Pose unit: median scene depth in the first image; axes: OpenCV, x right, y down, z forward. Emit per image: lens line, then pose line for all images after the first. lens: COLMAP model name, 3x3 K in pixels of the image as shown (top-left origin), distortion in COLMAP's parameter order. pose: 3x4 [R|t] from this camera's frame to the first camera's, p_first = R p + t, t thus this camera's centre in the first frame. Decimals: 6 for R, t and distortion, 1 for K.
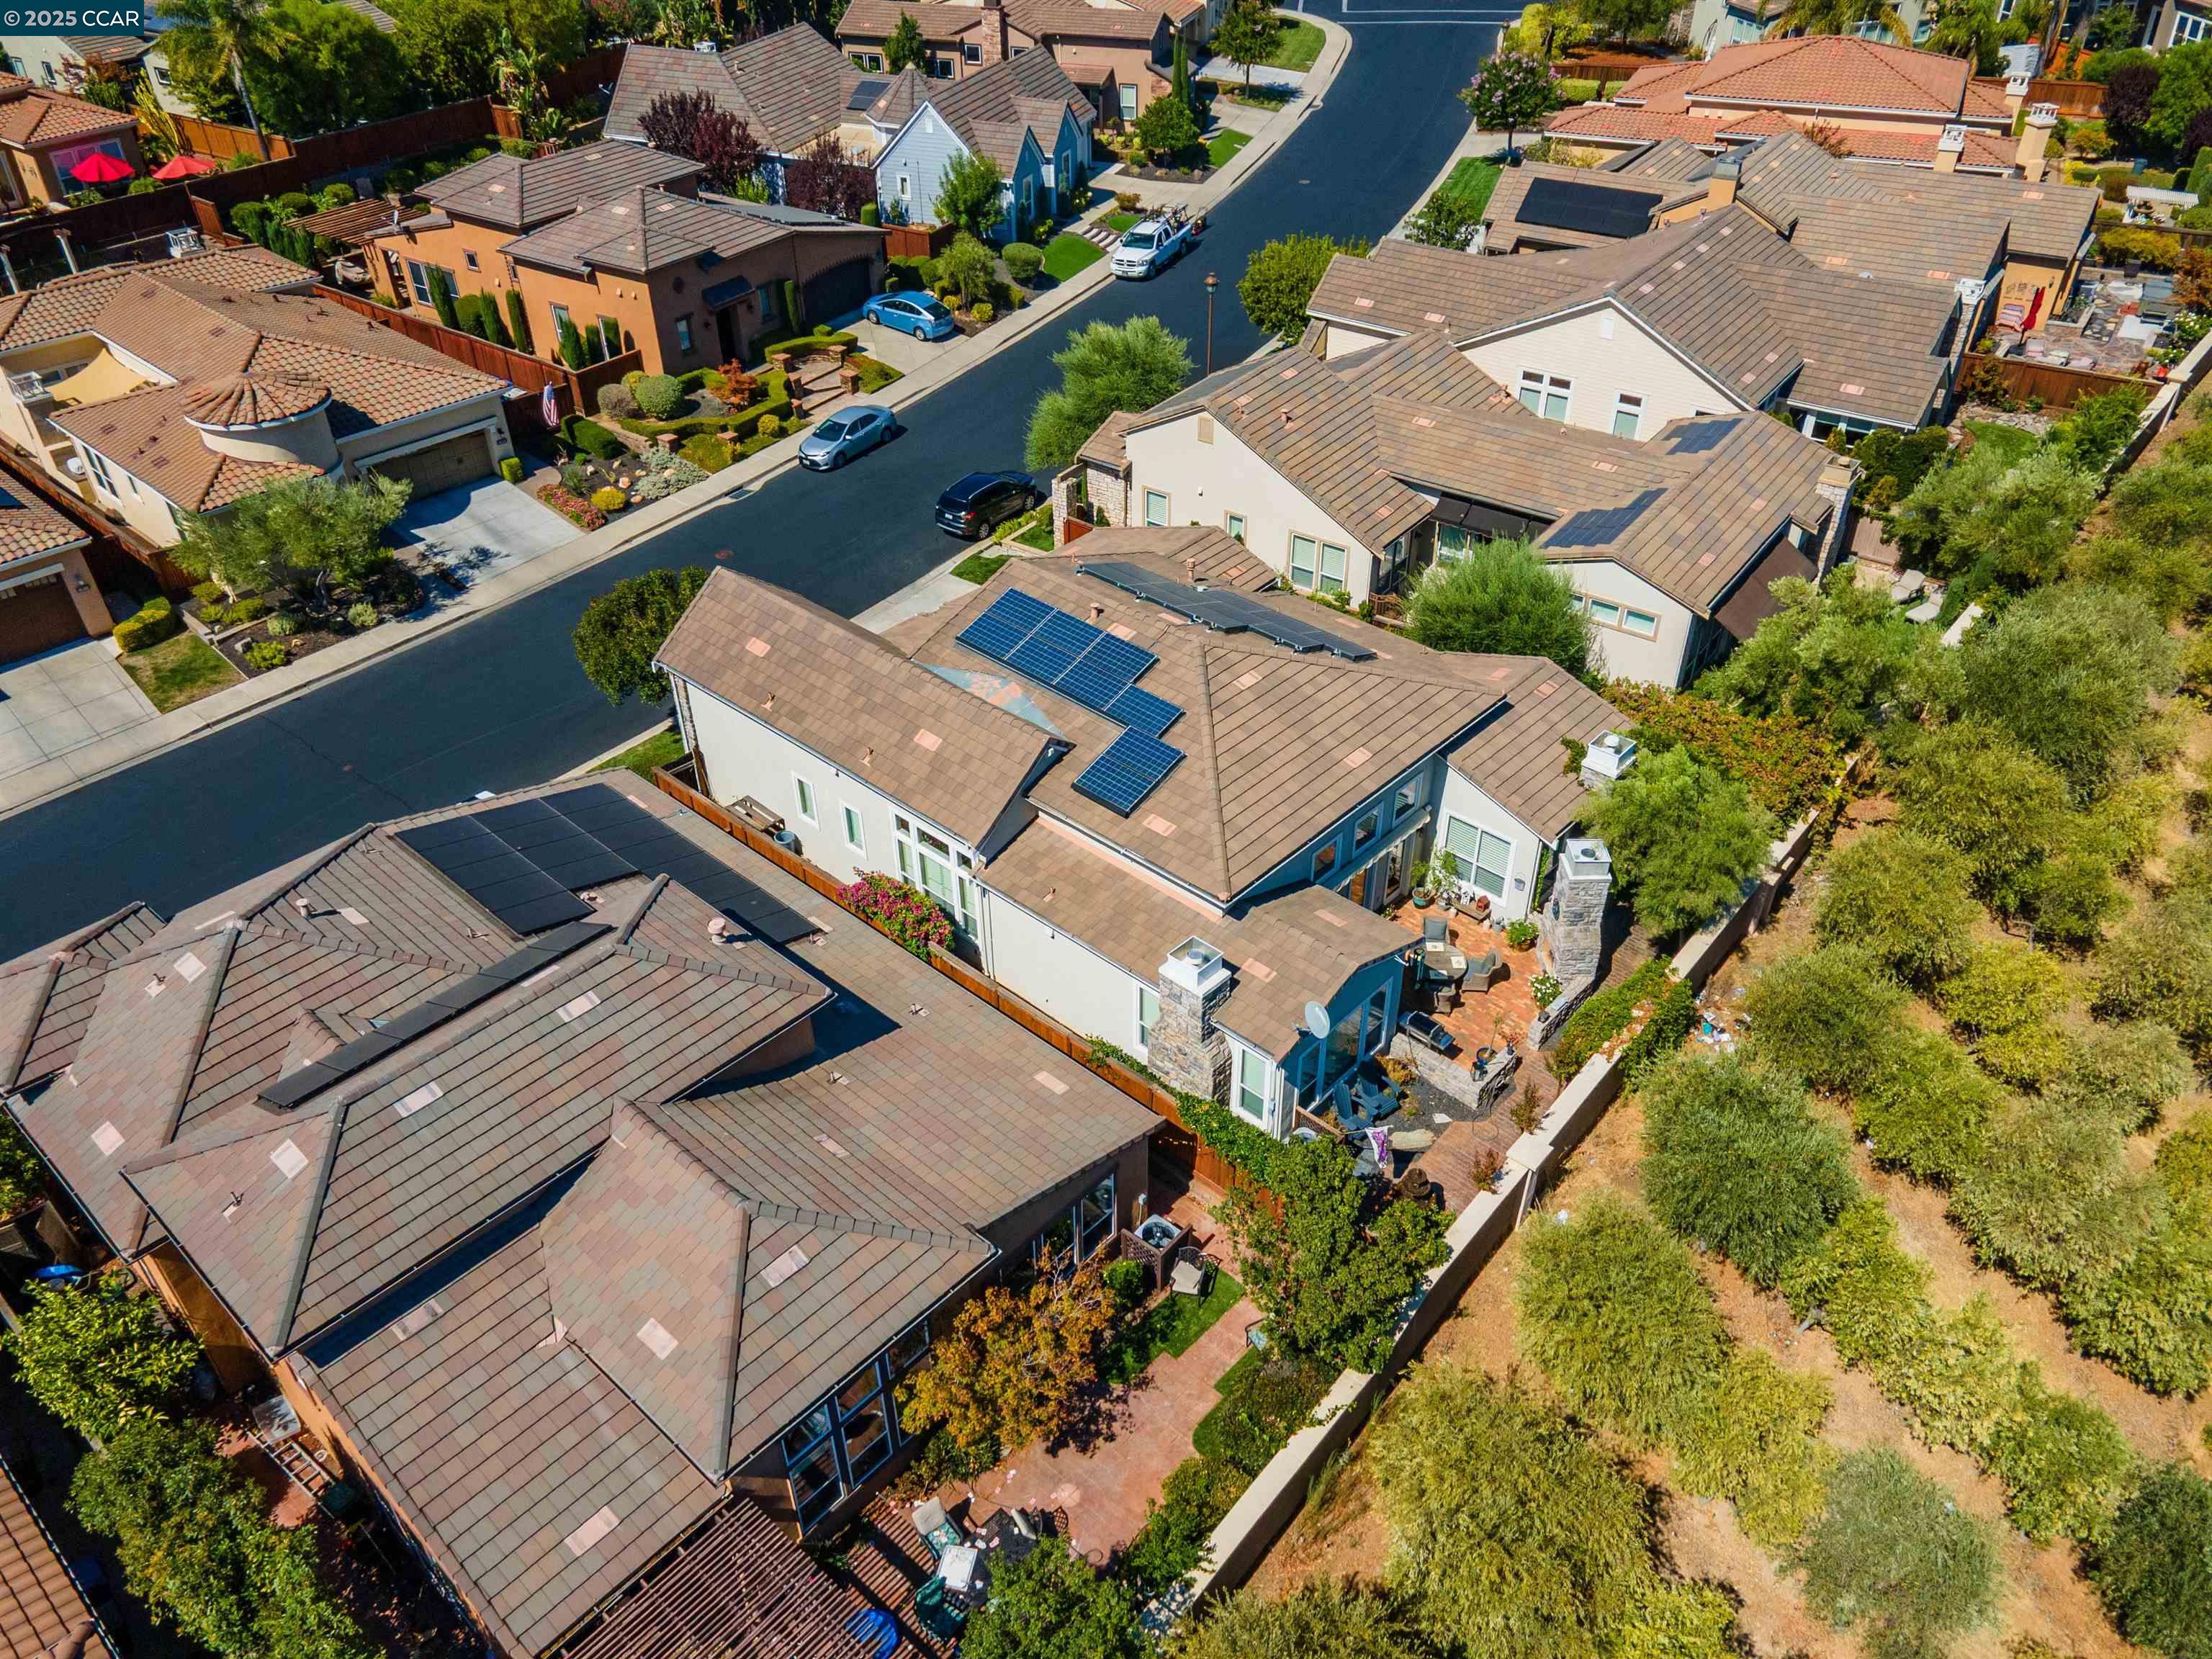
lens RADIAL K [[1622.1, 0, 1123.8], [0, 1622.1, 835.3], [0, 0, 1]] dist [0.027996, 0.023058]
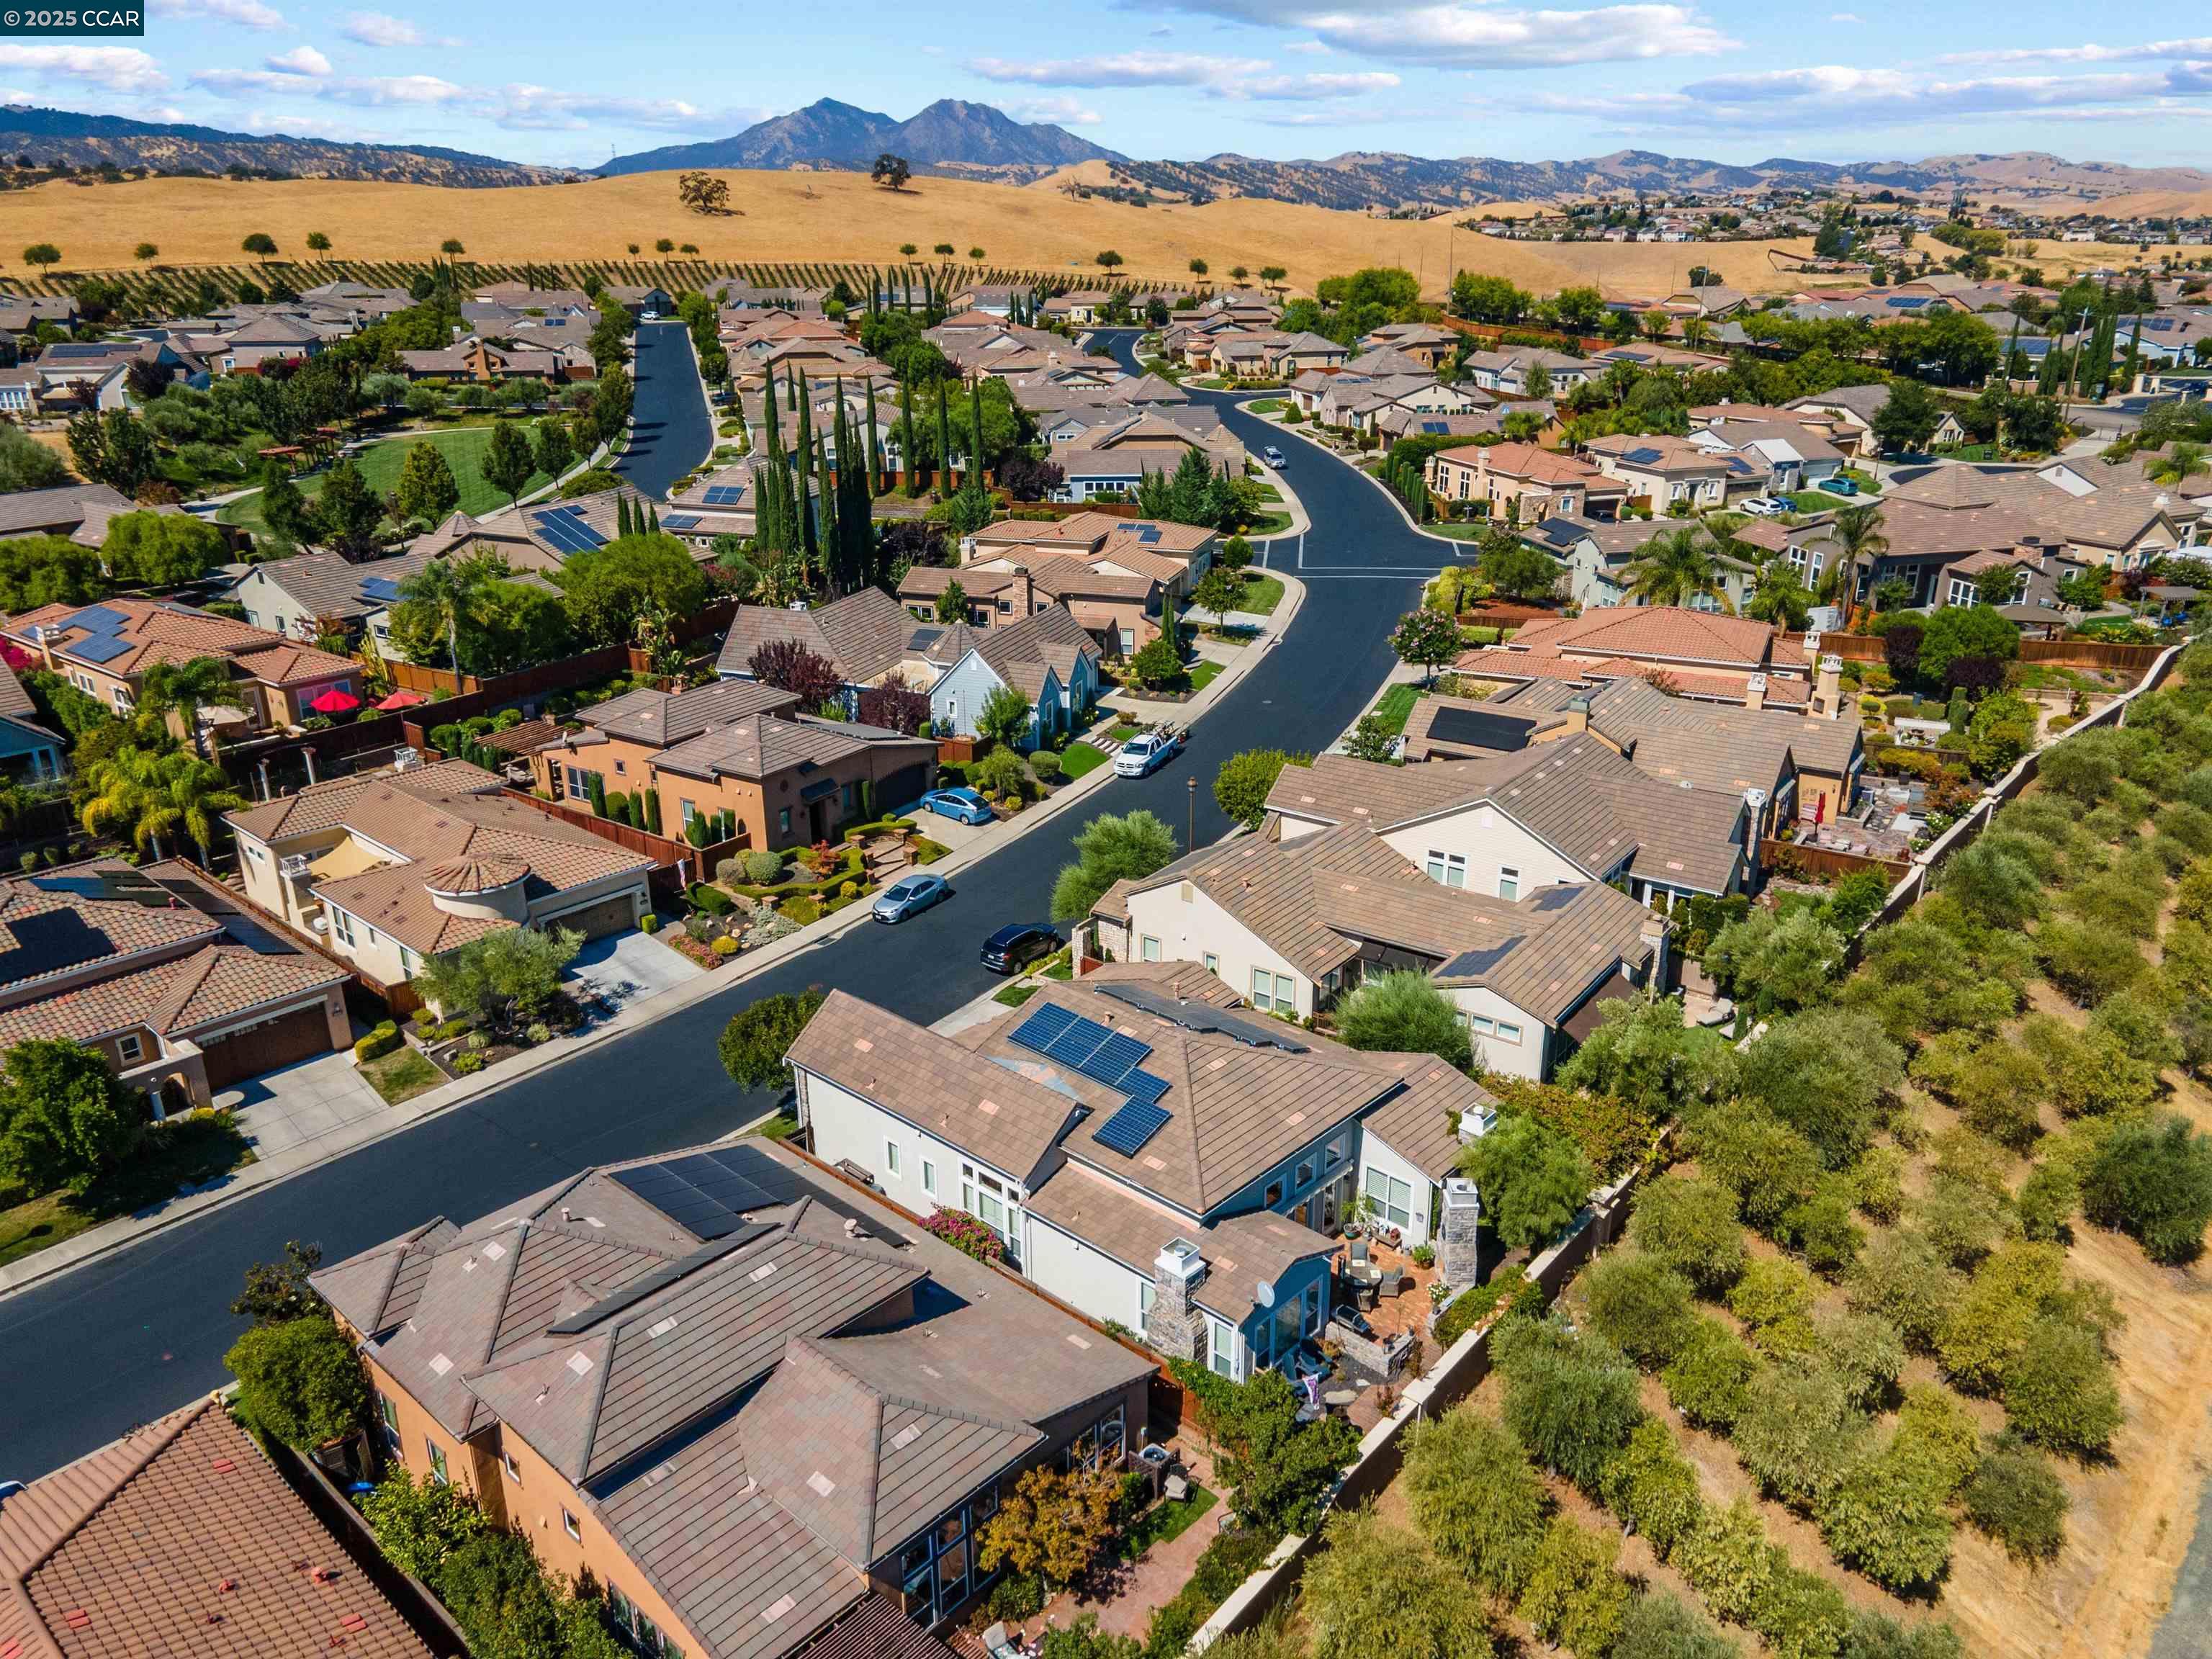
lens RADIAL K [[1622.1, 0, 1129.0], [0, 1622.1, 829.9], [0, 0, 1]] dist [0.027996, 0.023058]
pose [[0.999976, 0.001504, 0.006744, -0.007054], [0.000436, 0.960352, -0.278791, 0.073633], [-0.006896, 0.278788, 0.960328, -0.298040]]
